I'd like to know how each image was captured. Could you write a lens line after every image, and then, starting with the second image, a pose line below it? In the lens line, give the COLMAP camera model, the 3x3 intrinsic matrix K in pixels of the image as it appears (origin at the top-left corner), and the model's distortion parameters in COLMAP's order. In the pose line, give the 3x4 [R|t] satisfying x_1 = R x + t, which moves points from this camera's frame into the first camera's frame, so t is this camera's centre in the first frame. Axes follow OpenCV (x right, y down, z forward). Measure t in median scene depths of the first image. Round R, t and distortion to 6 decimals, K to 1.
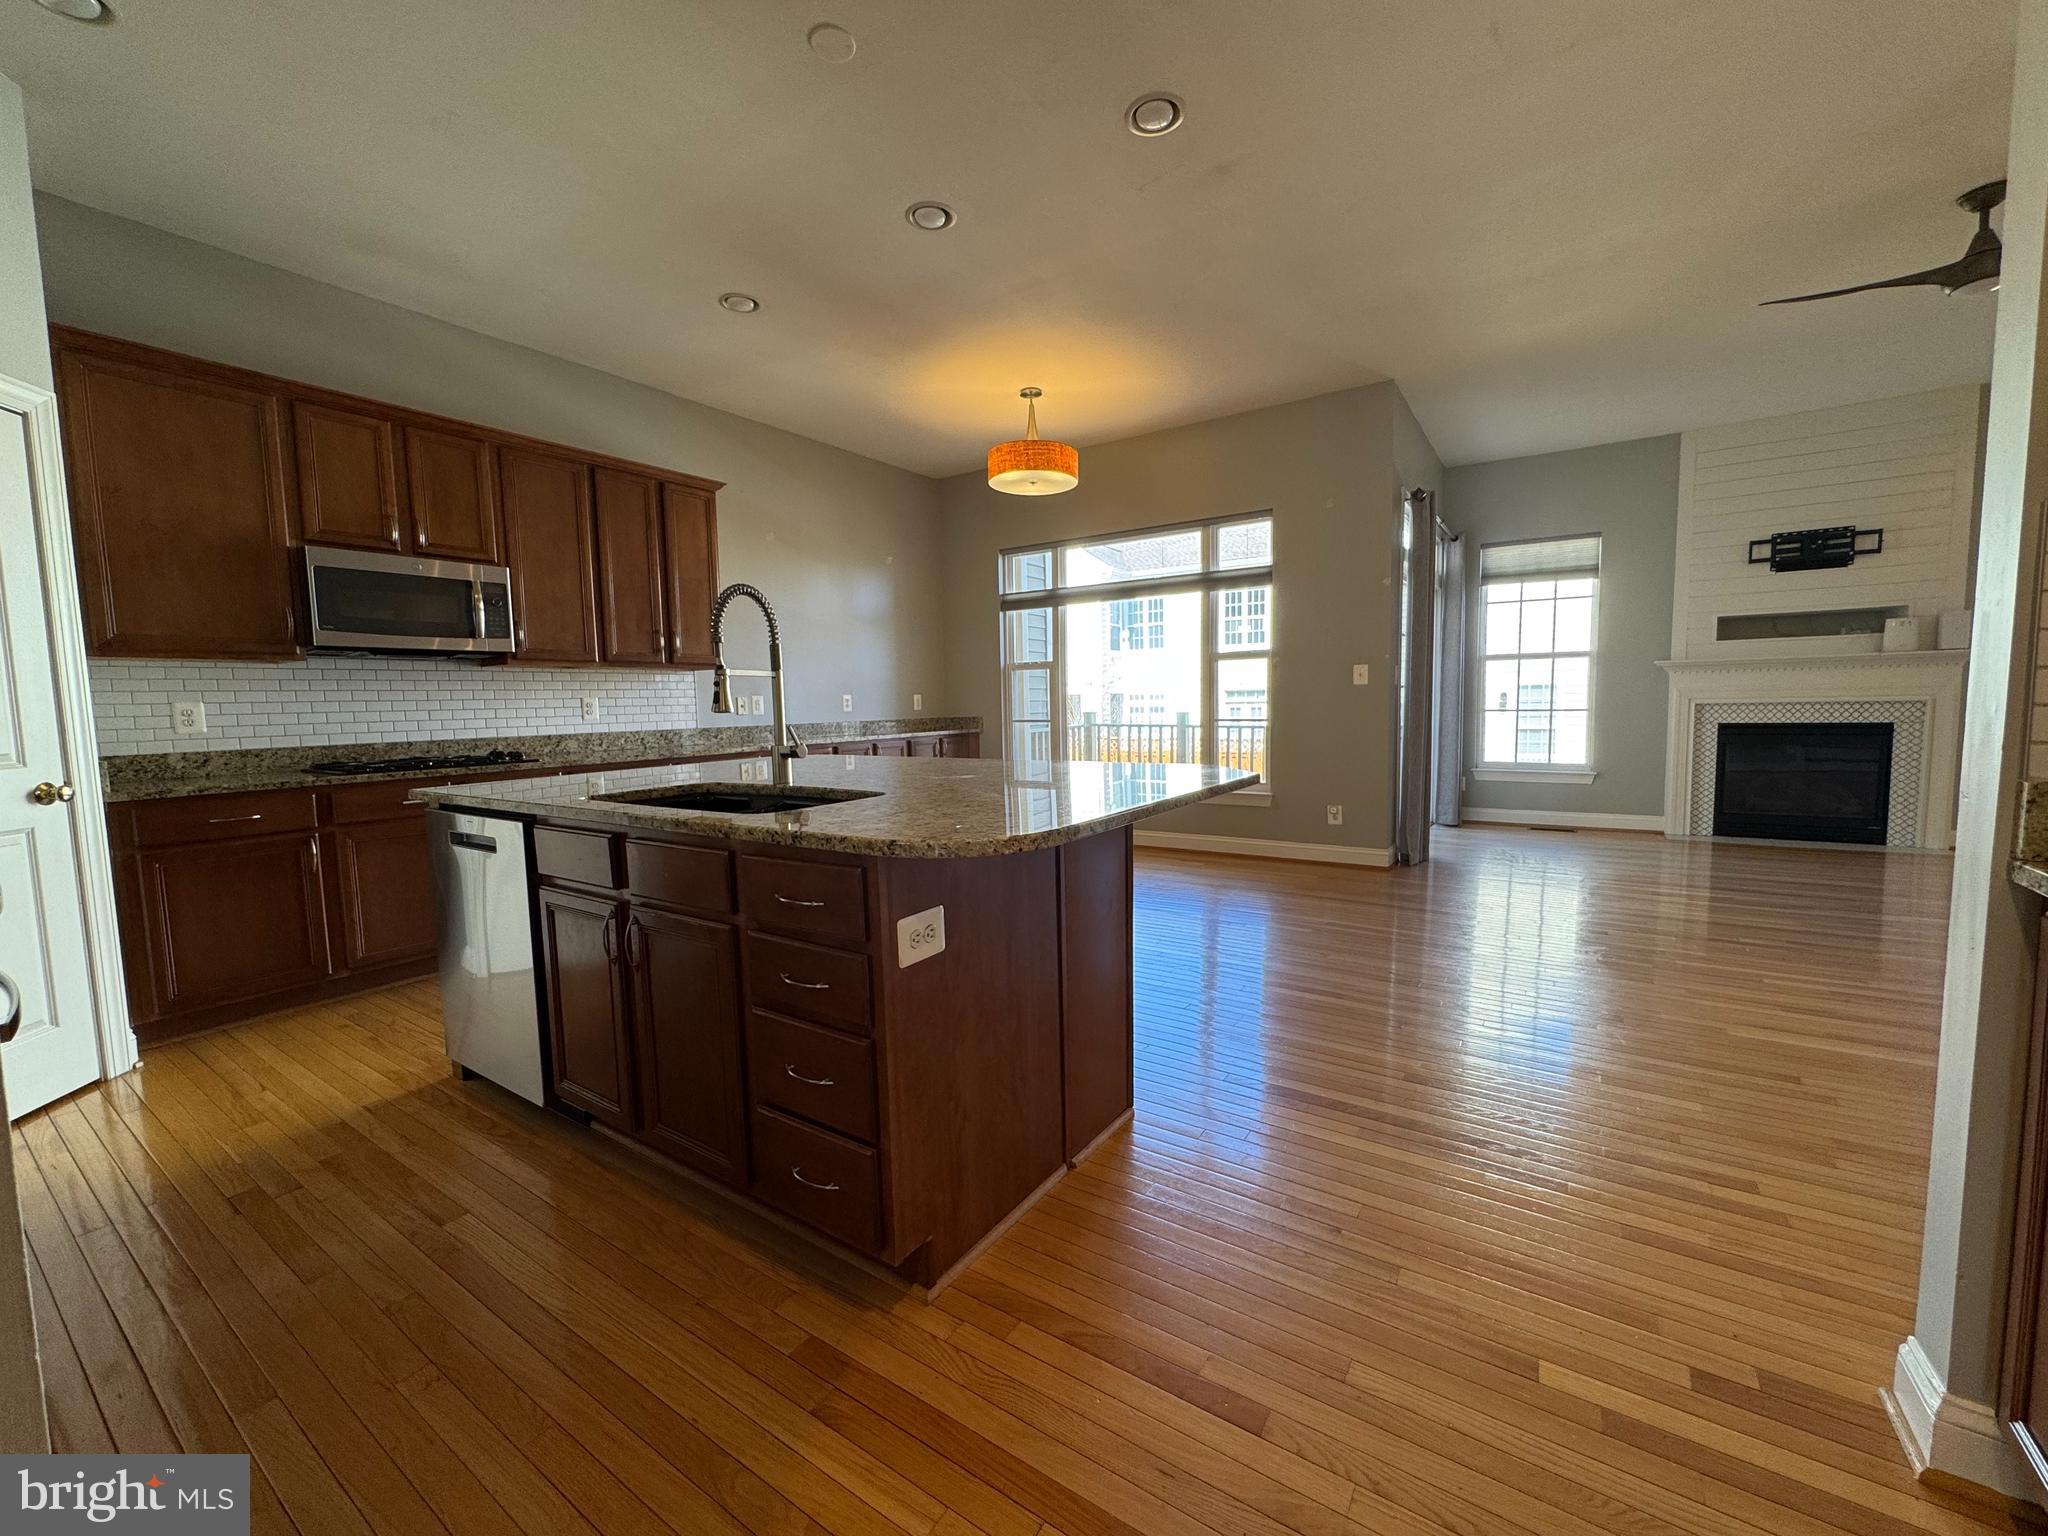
lens RADIAL K [[817.3, 0, 1024.5], [0, 817.3, 769.6], [0, 0, 1]] dist [-0.002878, 0.000306]
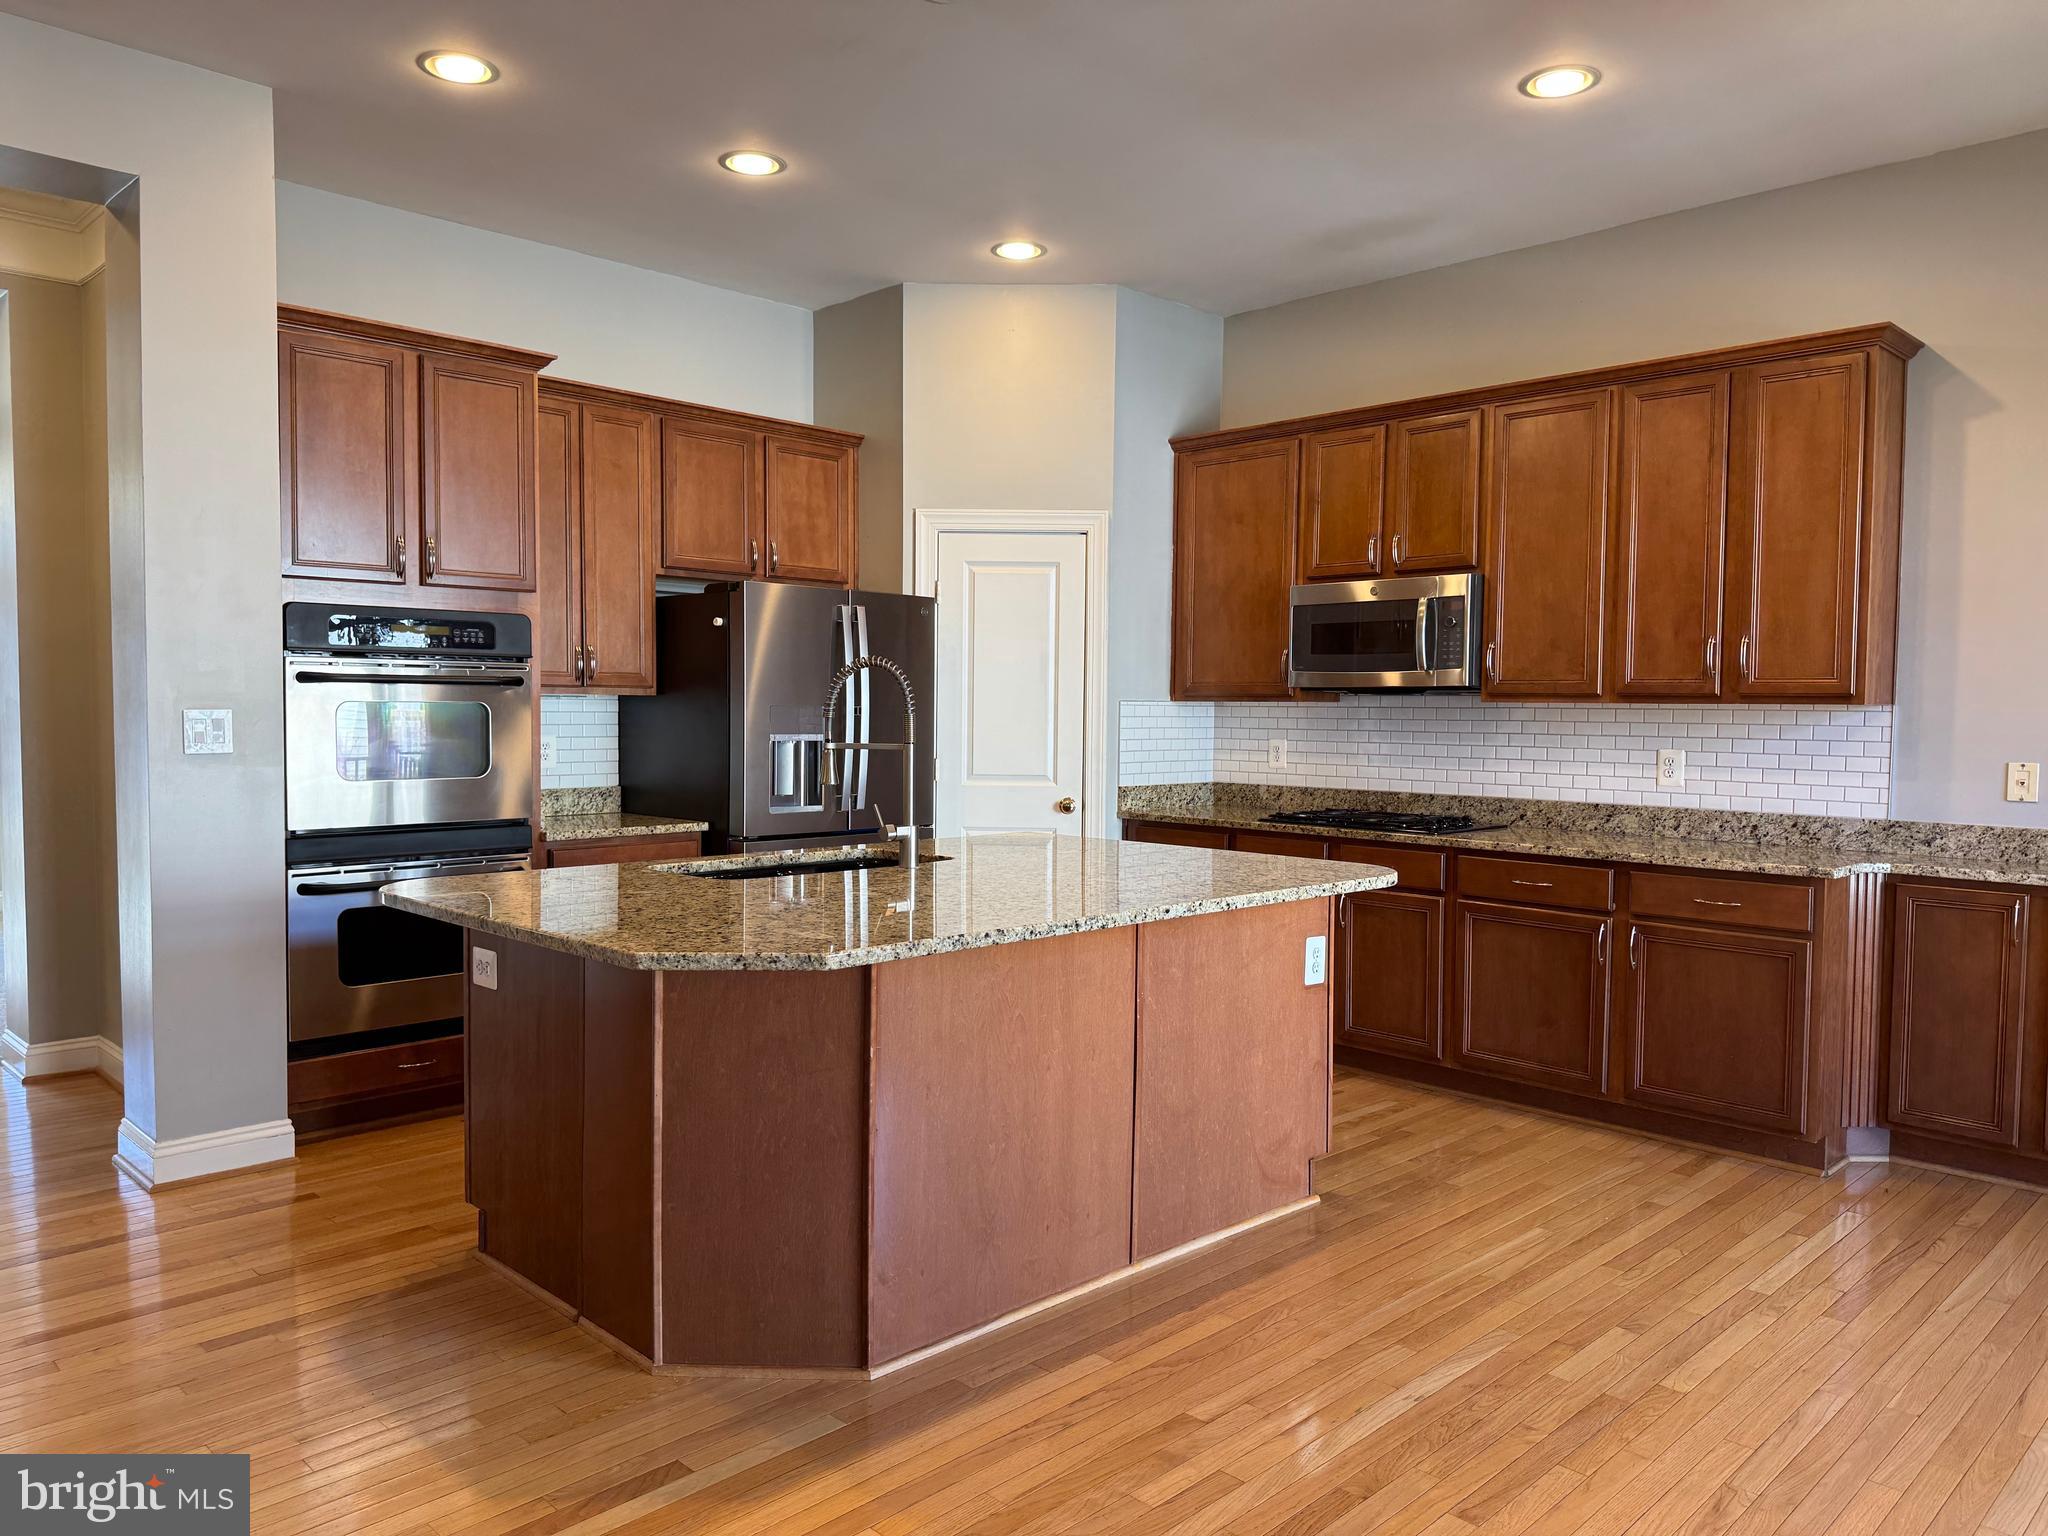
lens RADIAL K [[1437.0, 0, 1033.9], [0, 1437.0, 762.4], [0, 0, 1]] dist [0.138474, -0.214663]
pose [[-0.191928, 0.057450, -0.979726, 0.701016], [-0.091918, 0.992845, 0.076226, -0.130323], [0.977095, 0.104684, -0.185274, 0.811096]]
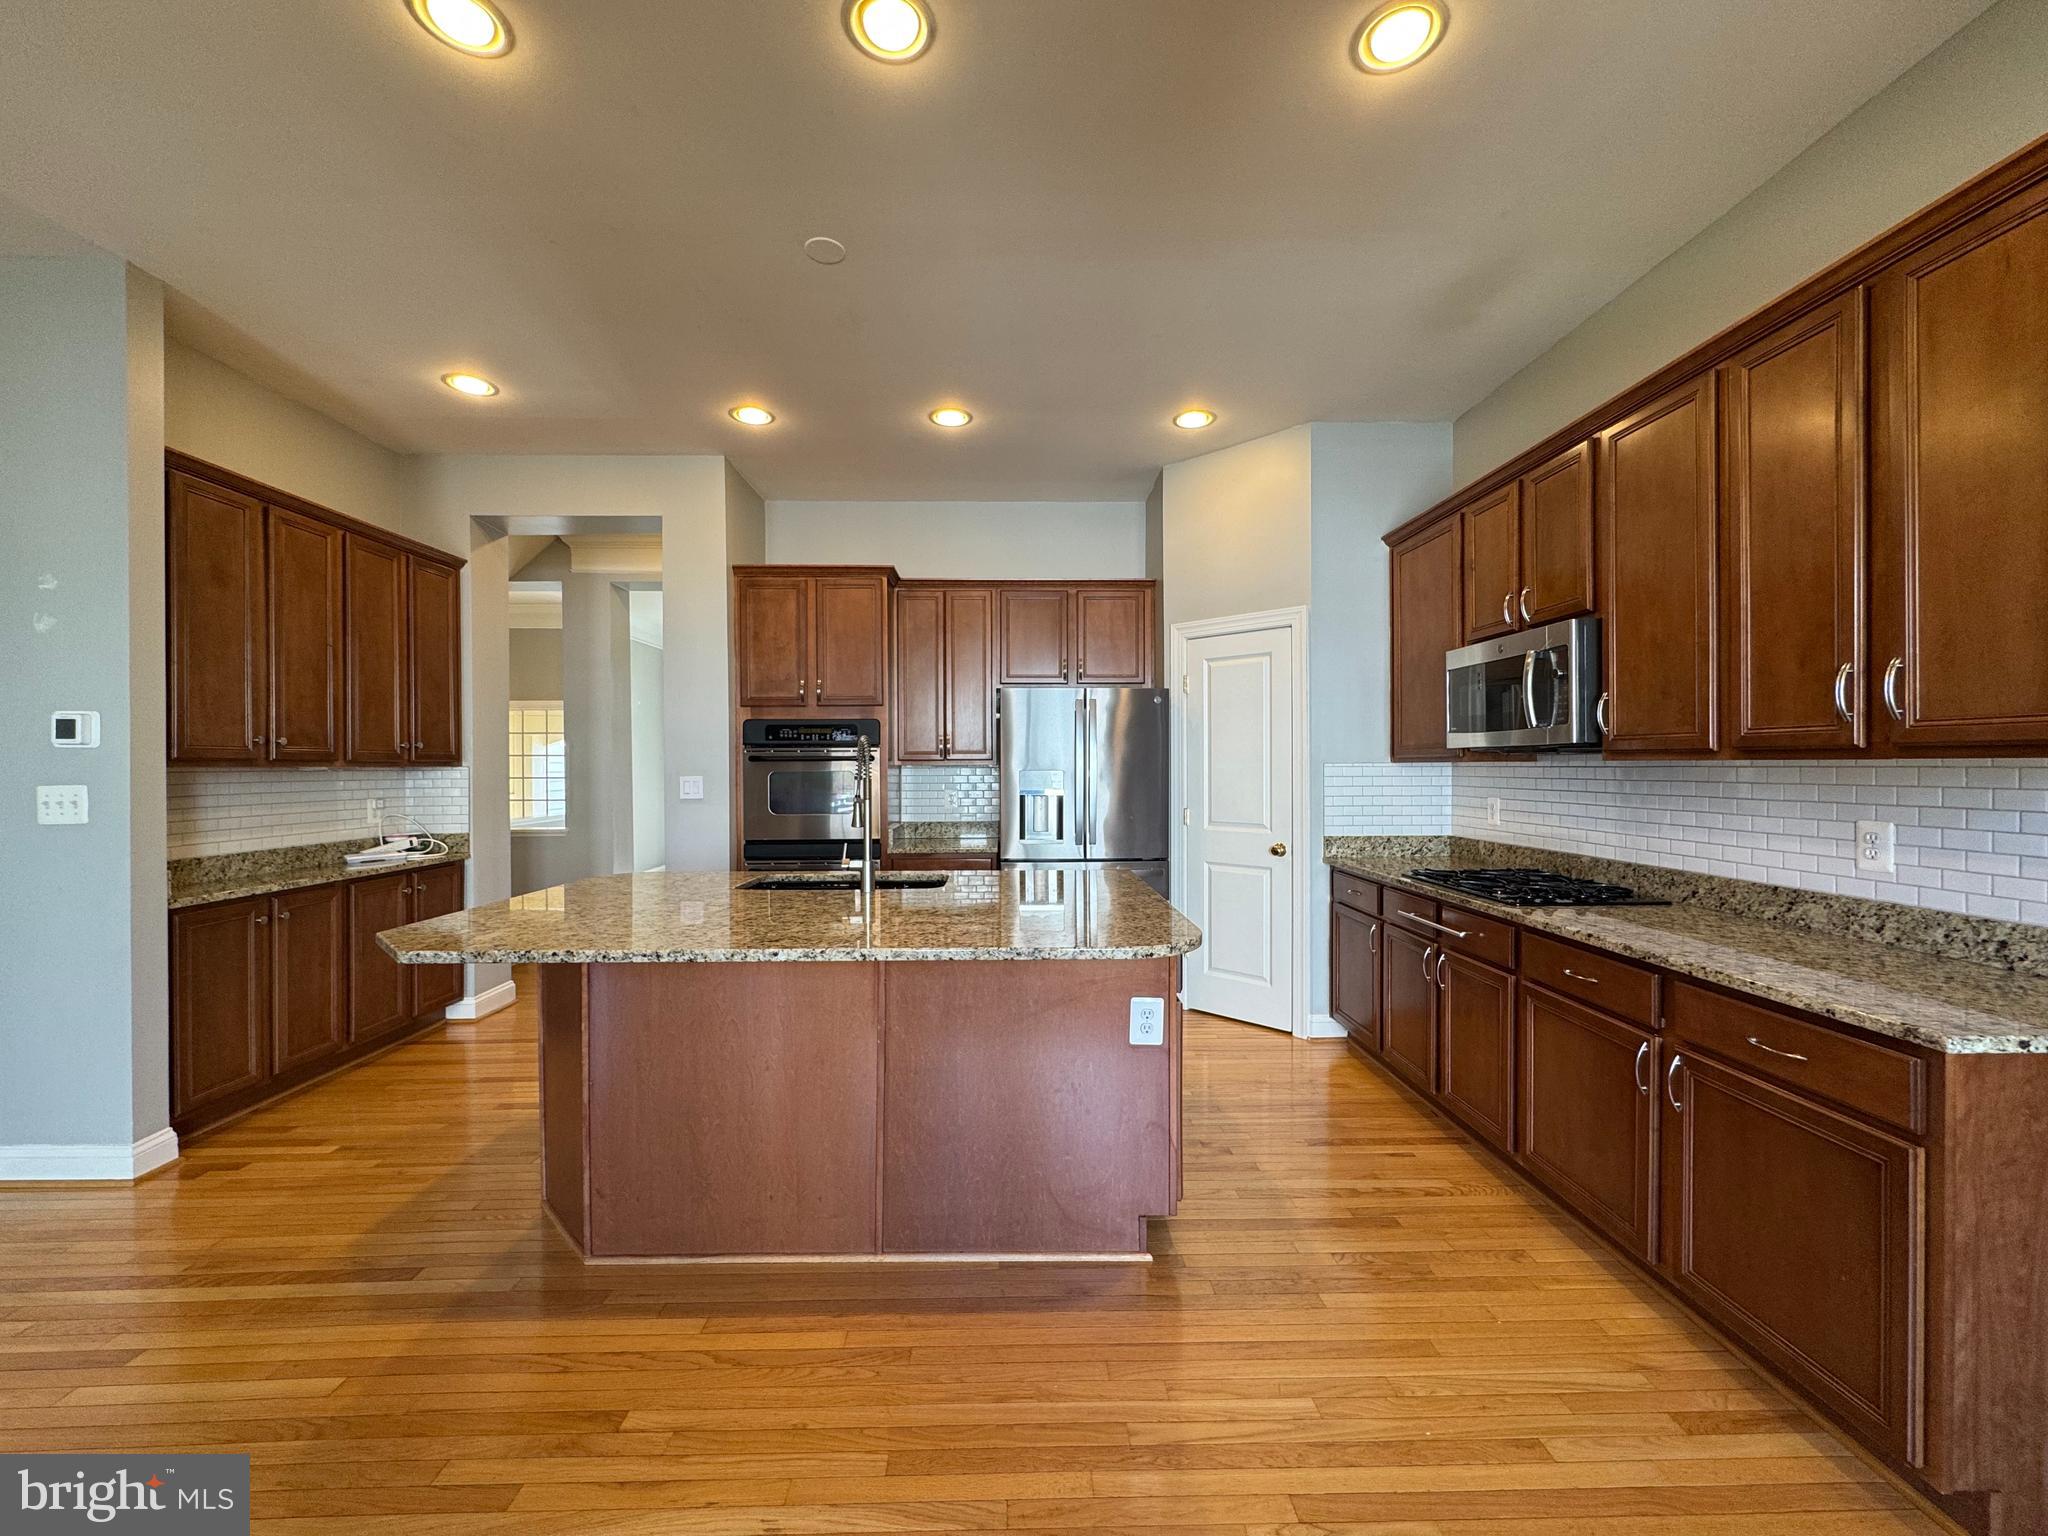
lens RADIAL K [[817.3, 0, 1024.5], [0, 817.3, 769.6], [0, 0, 1]] dist [-0.002878, 0.000306]
pose [[-0.818332, 0.025622, -0.574174, 0.118796], [-0.030617, 0.995644, 0.088066, -0.156099], [0.573929, 0.089646, -0.813983, 1.203827]]
